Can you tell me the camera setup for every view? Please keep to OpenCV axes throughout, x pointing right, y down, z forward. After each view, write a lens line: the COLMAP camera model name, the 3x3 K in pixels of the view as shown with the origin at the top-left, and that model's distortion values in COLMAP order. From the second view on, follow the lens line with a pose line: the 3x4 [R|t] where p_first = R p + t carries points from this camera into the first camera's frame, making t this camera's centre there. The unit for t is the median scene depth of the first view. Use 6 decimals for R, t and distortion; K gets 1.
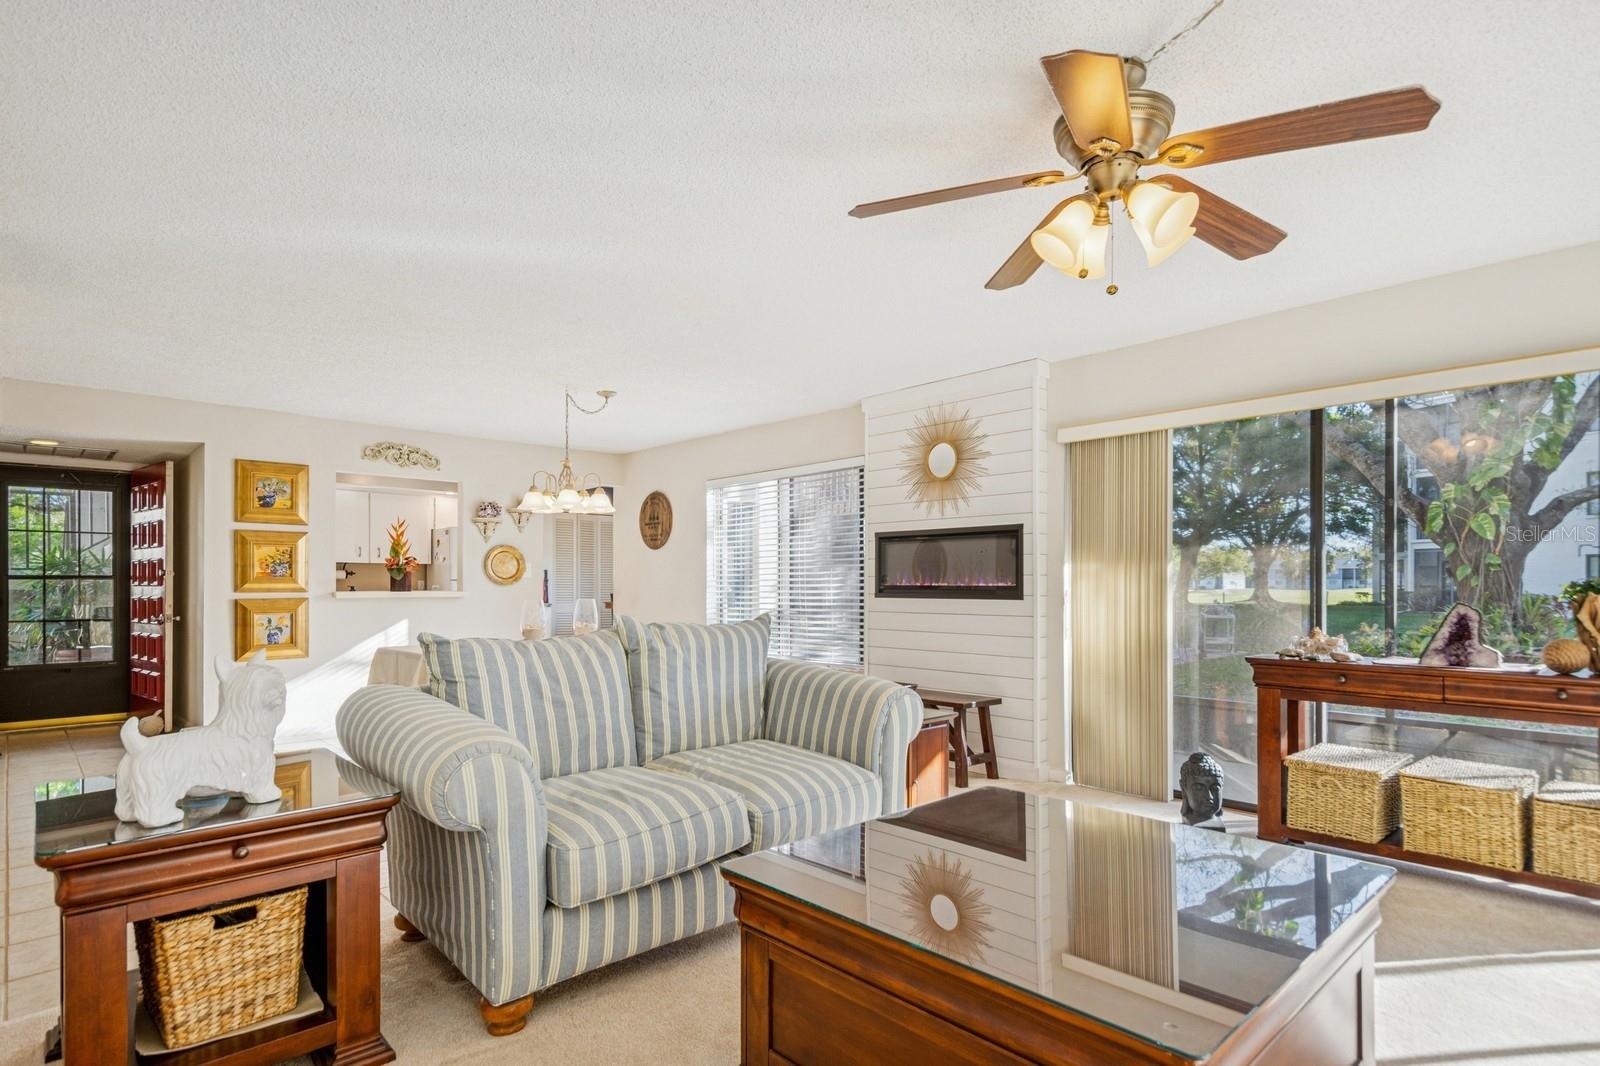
lens RADIAL K [[823.8, 0, 804.6], [0, 823.8, 578.7], [0, 0, 1]] dist [0.020024, -0.000272]
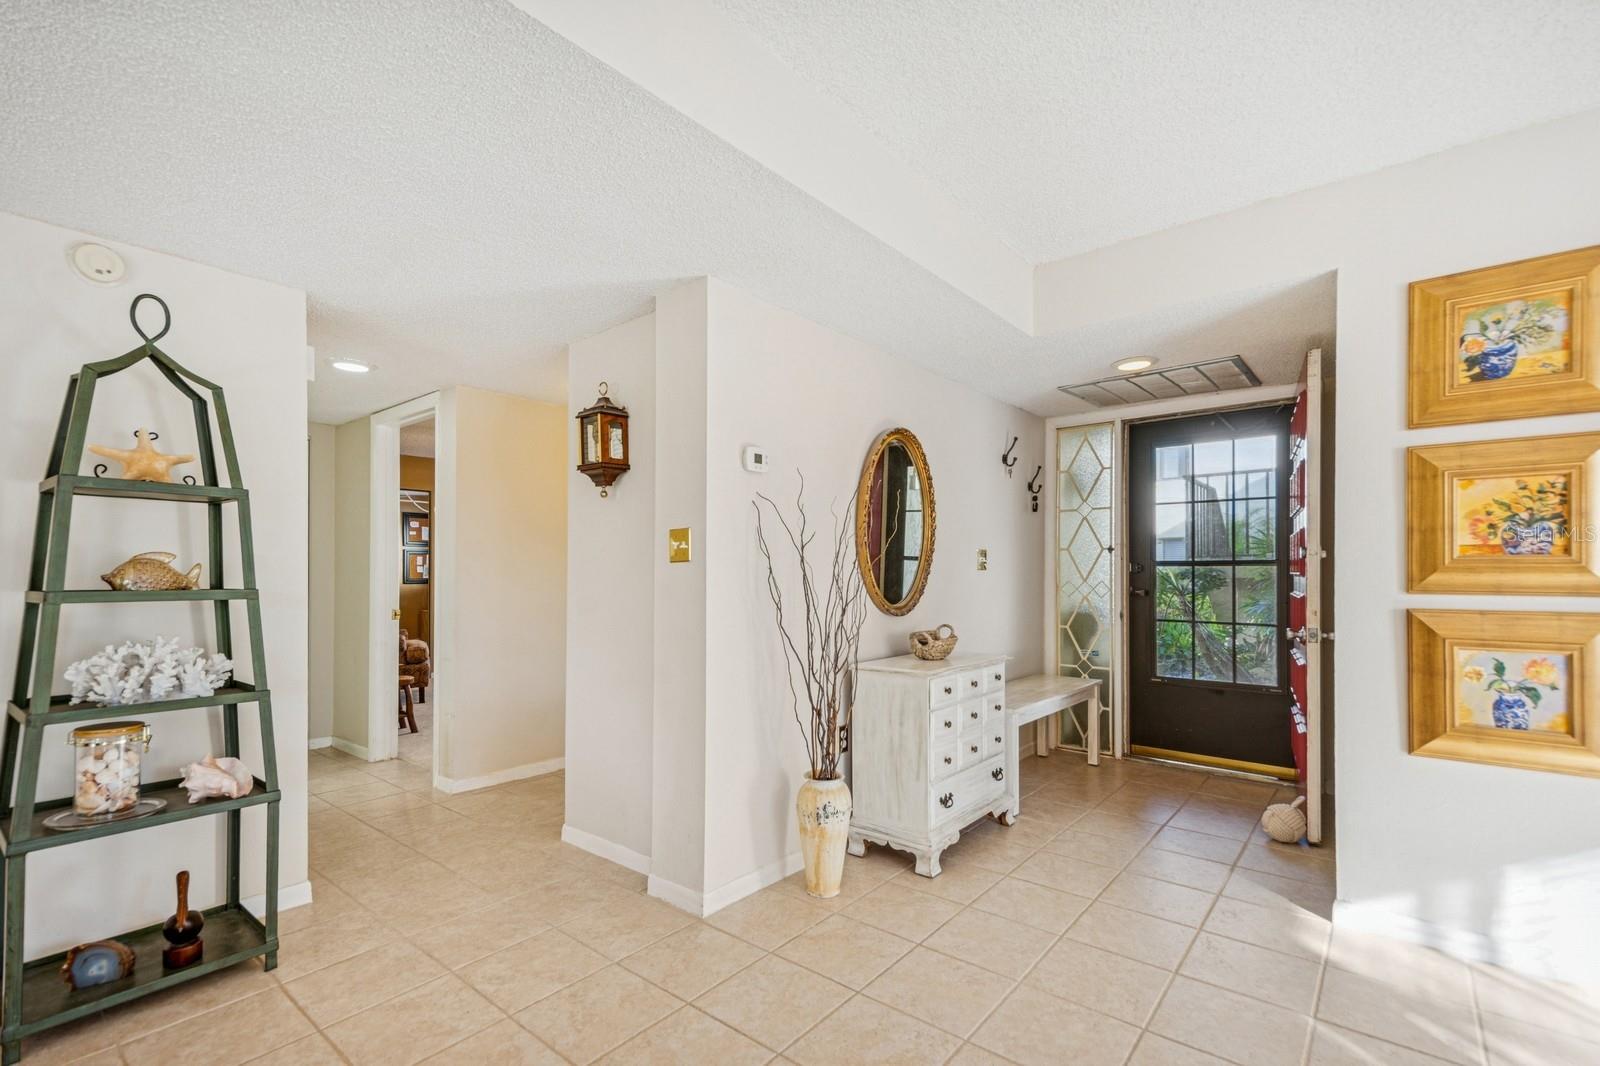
lens RADIAL K [[712.8, 0, 824.0], [0, 712.8, 570.2], [0, 0, 1]] dist [0.011650, -0.000927]
pose [[0.140486, -0.000858, -0.990082, -0.343085], [0.006007, 0.999982, -0.000014, 0.002560], [0.990064, -0.005945, 0.140489, 0.619949]]
